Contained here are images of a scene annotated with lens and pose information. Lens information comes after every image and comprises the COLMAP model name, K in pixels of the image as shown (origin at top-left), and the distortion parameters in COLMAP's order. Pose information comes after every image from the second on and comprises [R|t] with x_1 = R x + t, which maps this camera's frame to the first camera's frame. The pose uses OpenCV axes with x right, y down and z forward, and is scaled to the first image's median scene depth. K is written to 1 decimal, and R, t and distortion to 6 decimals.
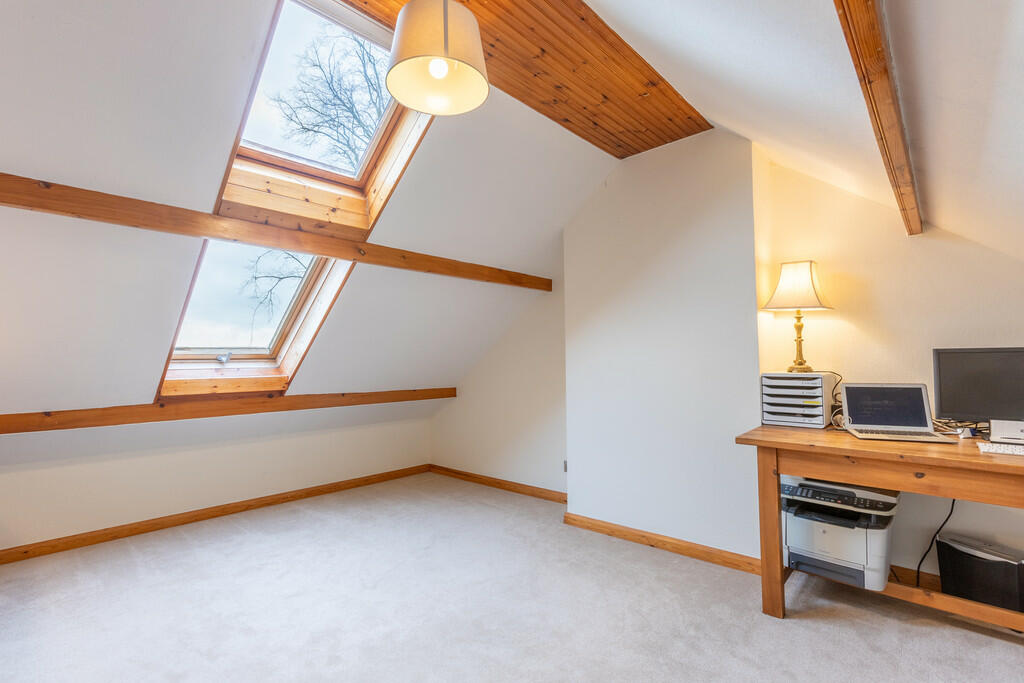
lens RADIAL K [[489.9, 0, 492.3], [0, 489.9, 341.1], [0, 0, 1]] dist [-0.003245, 0.012073]
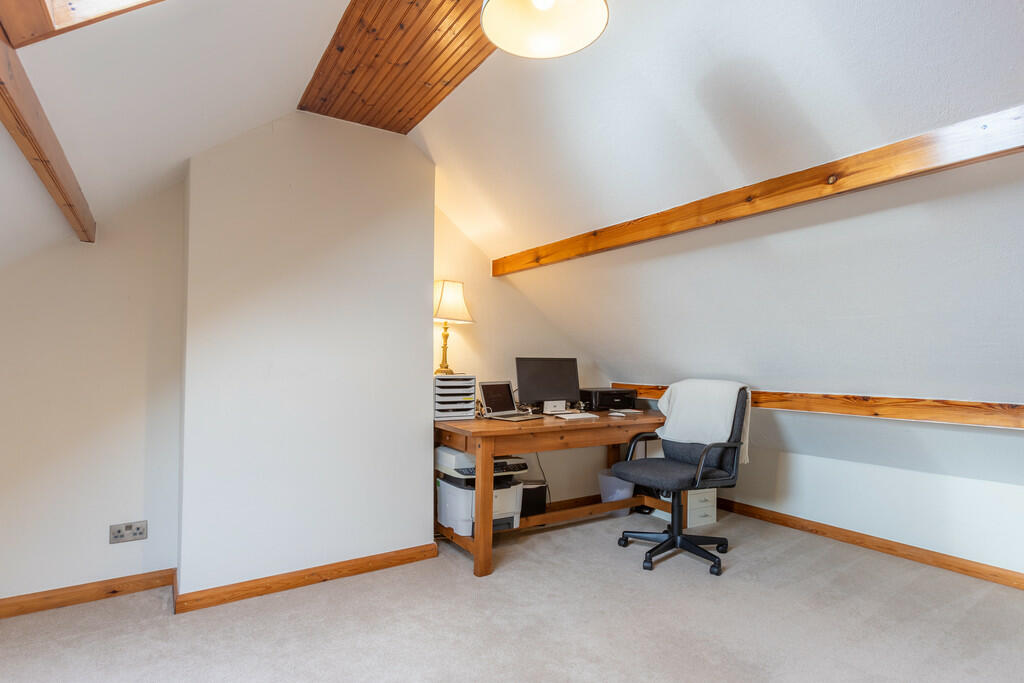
lens RADIAL K [[568.4, 0, 512.0], [0, 568.4, 341.5], [0, 0, 1]] dist [0.001860, 0.003028]
pose [[0.199717, 0.048402, 0.978657, -0.675718], [-0.047040, 0.998101, -0.039763, 0.031101], [-0.978724, -0.038095, 0.201615, 0.564111]]
